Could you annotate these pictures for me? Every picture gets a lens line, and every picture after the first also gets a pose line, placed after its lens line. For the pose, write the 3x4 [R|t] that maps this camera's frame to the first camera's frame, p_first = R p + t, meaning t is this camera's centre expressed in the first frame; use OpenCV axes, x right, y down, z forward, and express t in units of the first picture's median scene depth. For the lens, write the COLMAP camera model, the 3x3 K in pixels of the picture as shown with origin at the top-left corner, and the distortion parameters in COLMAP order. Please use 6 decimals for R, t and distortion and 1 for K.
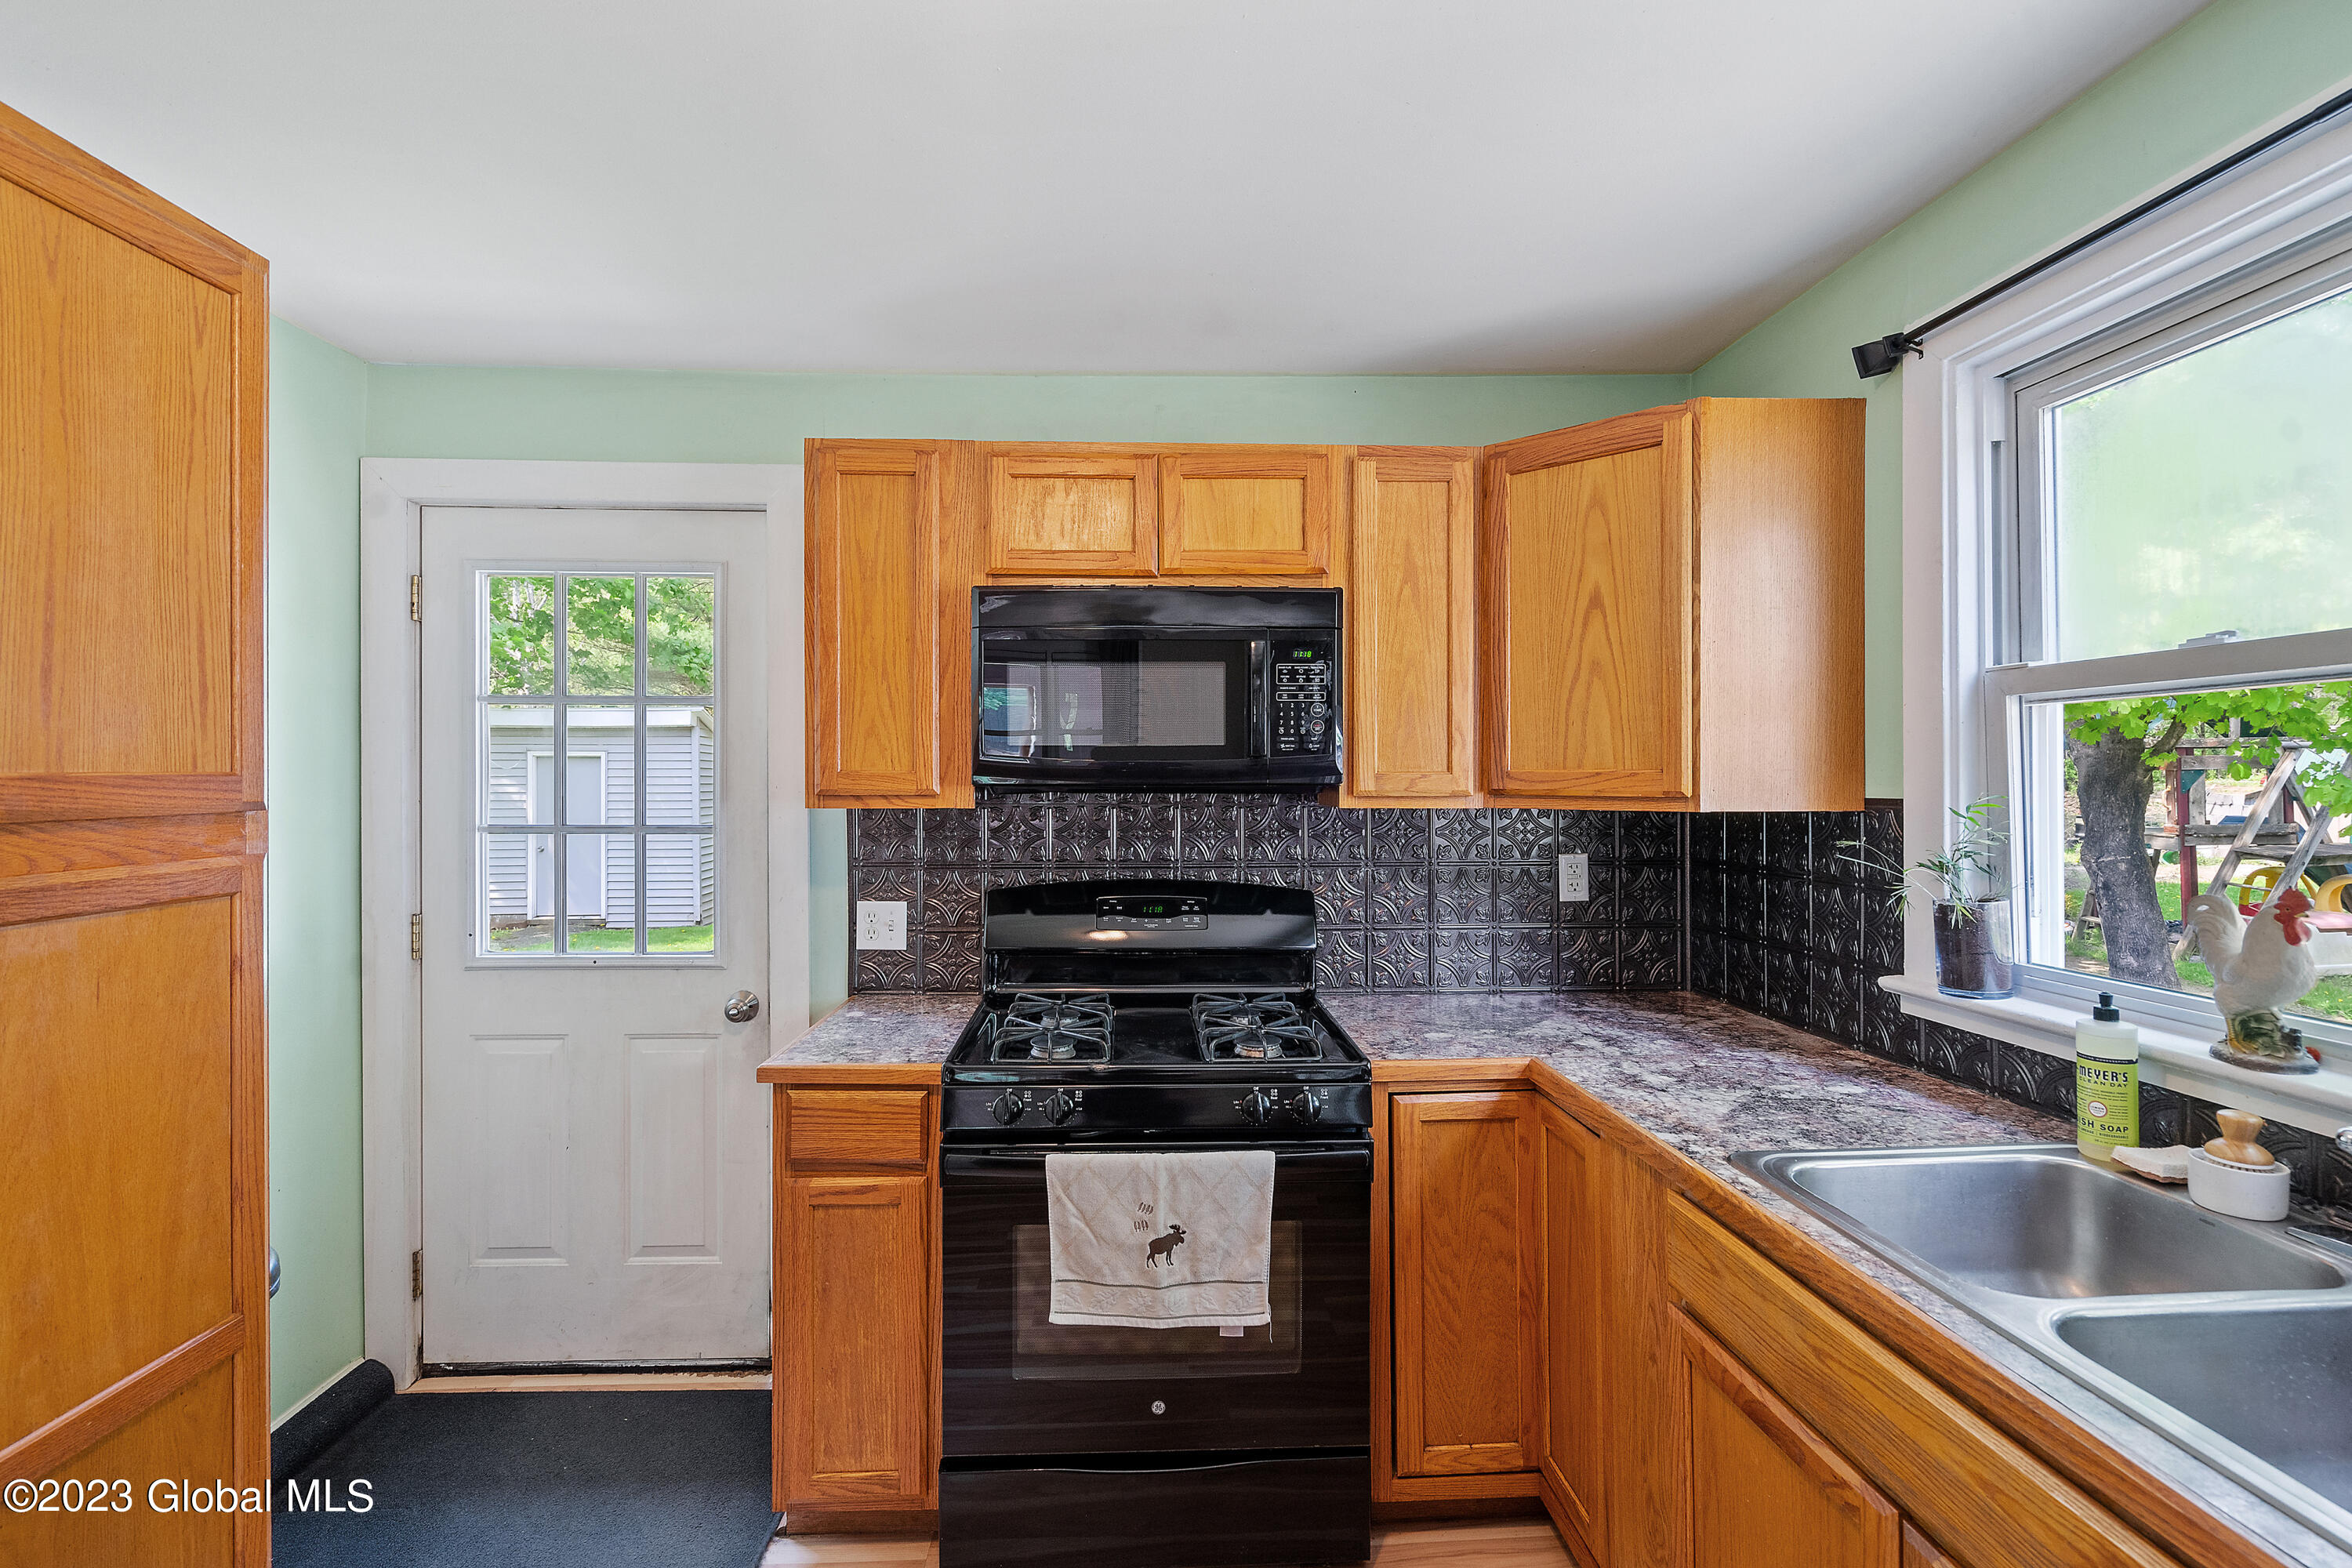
lens RADIAL K [[1087.5, 0, 1176.7], [0, 1087.5, 775.8], [0, 0, 1]] dist [0.000887, -0.000159]
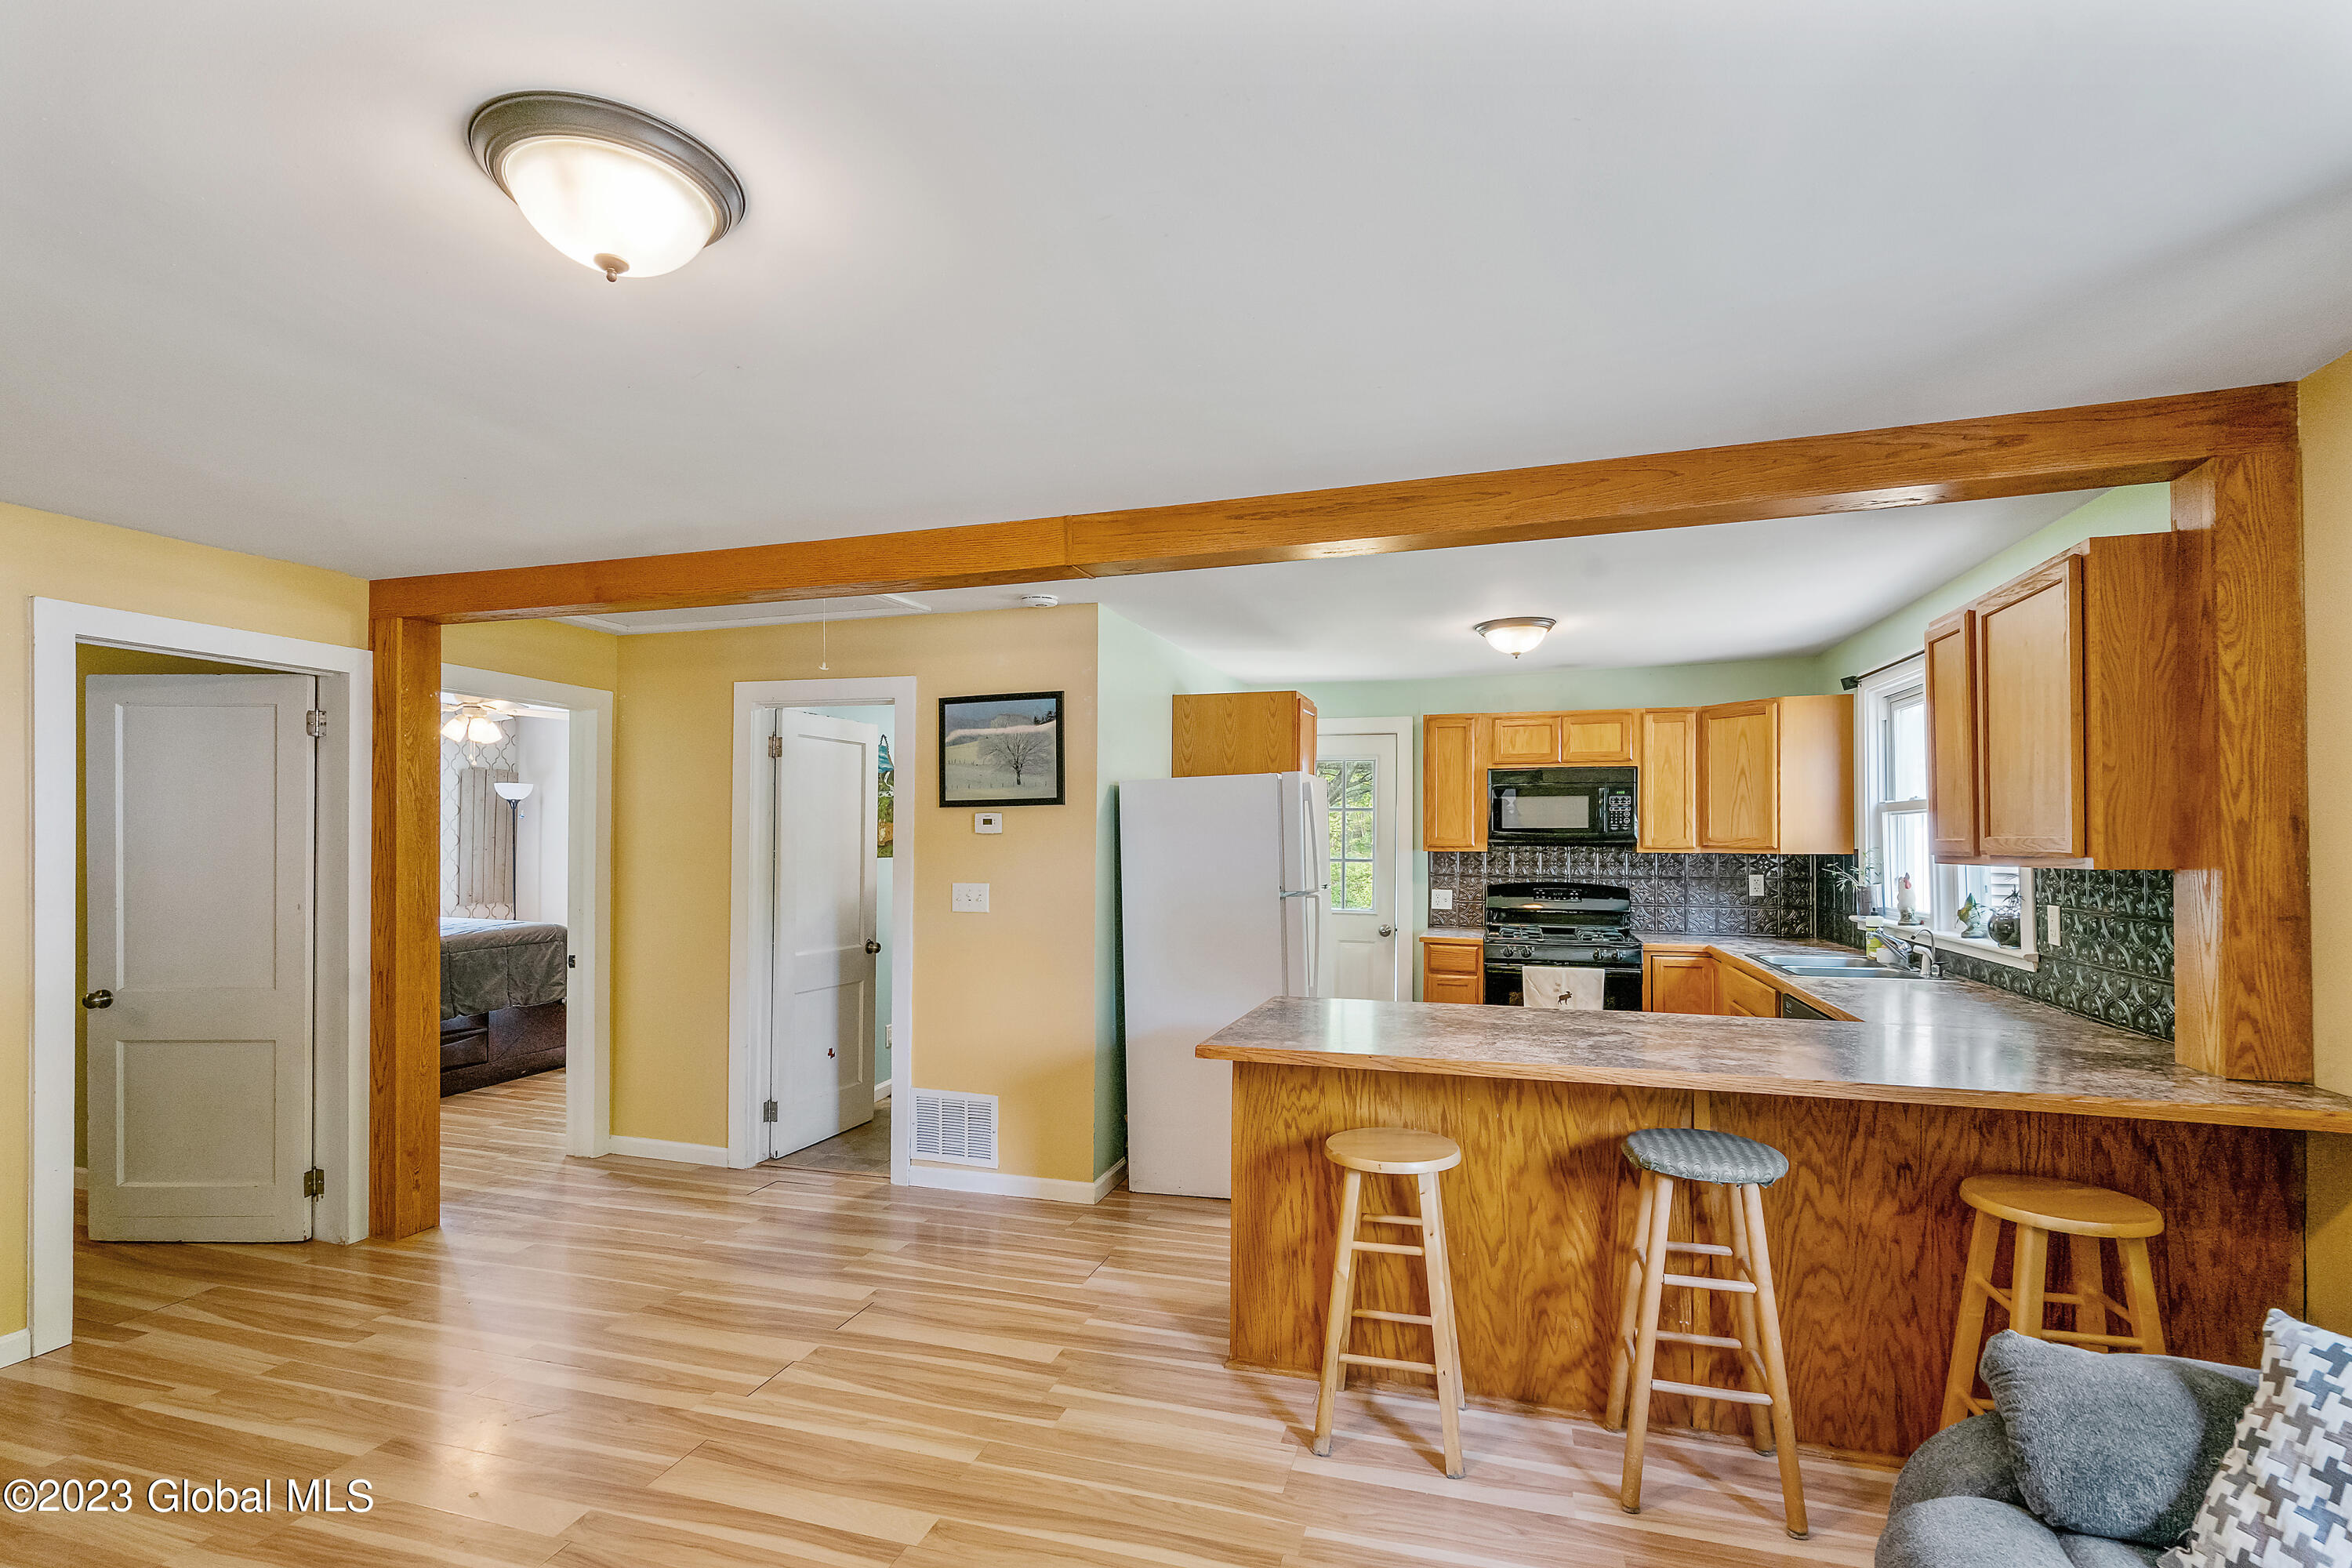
lens RADIAL K [[1084.8, 0, 1168.2], [0, 1084.8, 832.8], [0, 0, 1]] dist [-0.003364, 0.000279]
pose [[0.939480, 0.000823, -0.342602, -0.011248], [-0.002335, 0.999989, -0.004000, -0.003480], [0.342595, 0.004558, 0.939472, -1.763939]]
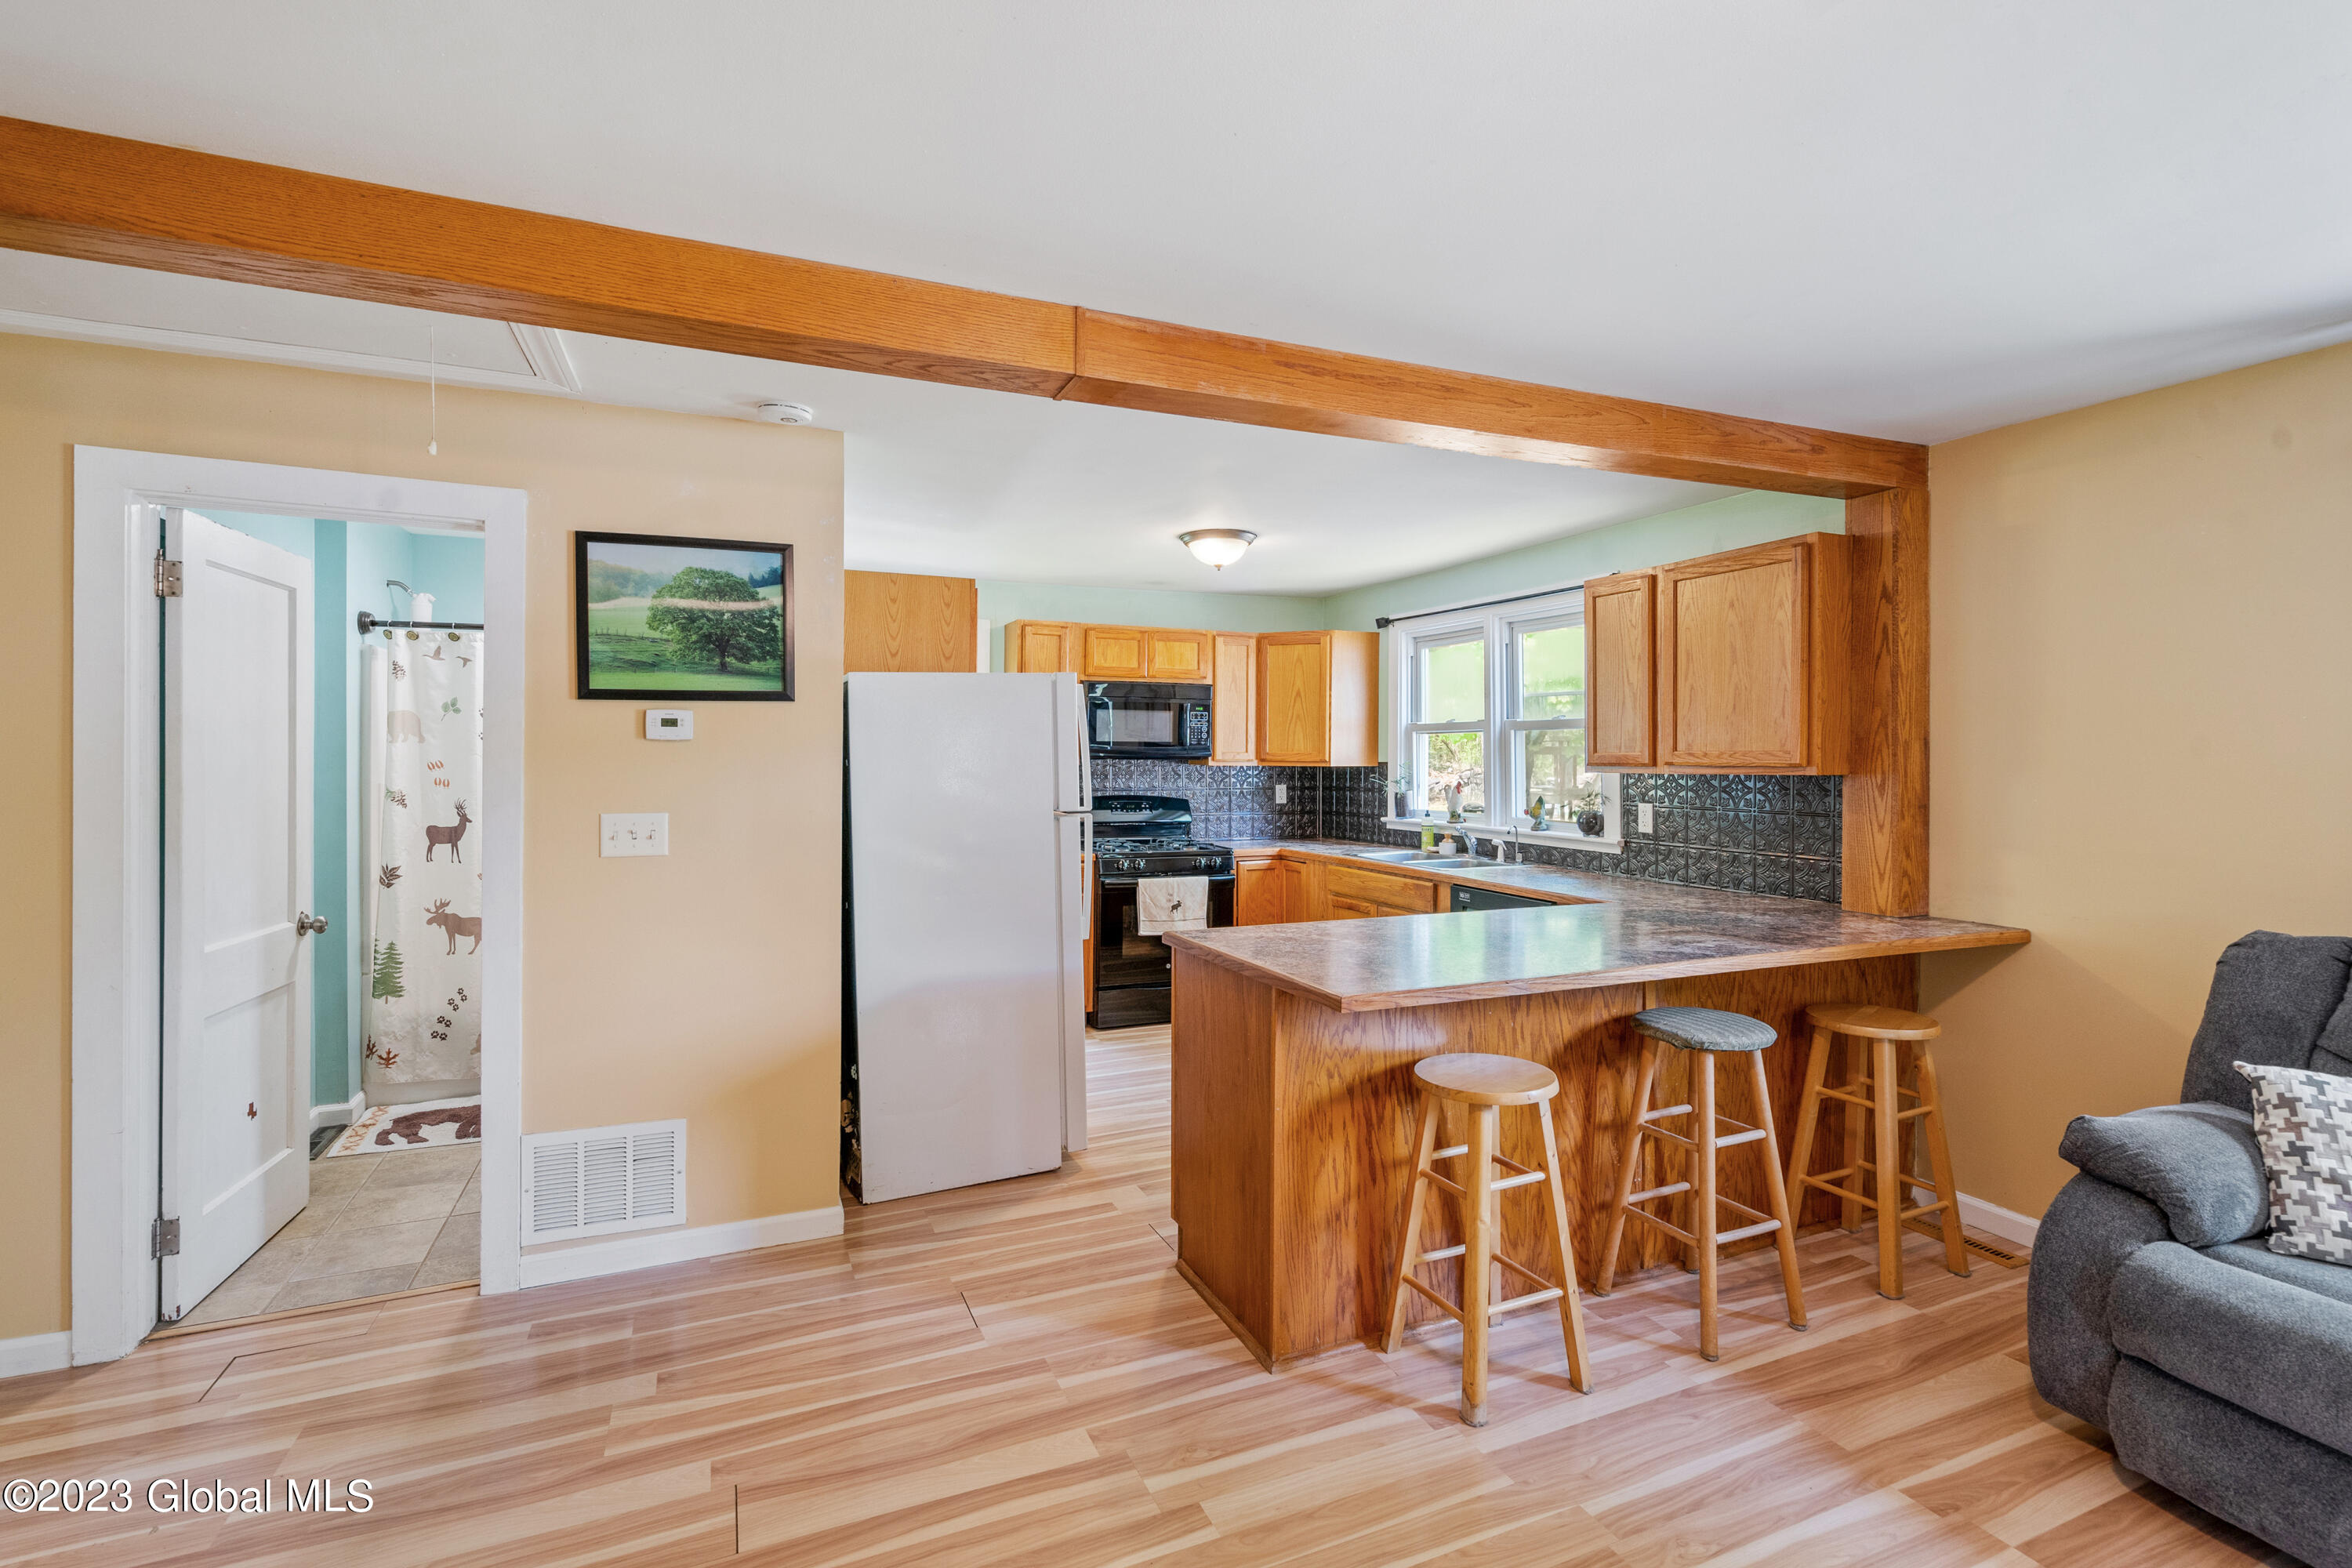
lens RADIAL K [[1074.1, 0, 1180.2], [0, 1074.1, 769.0], [0, 0, 1]] dist [-0.008782, 0.004144]
pose [[0.936253, 0.001711, 0.351323, -0.867365], [-0.006322, 0.999908, 0.011976, 0.006882], [-0.351271, -0.013434, 0.936178, -1.490739]]
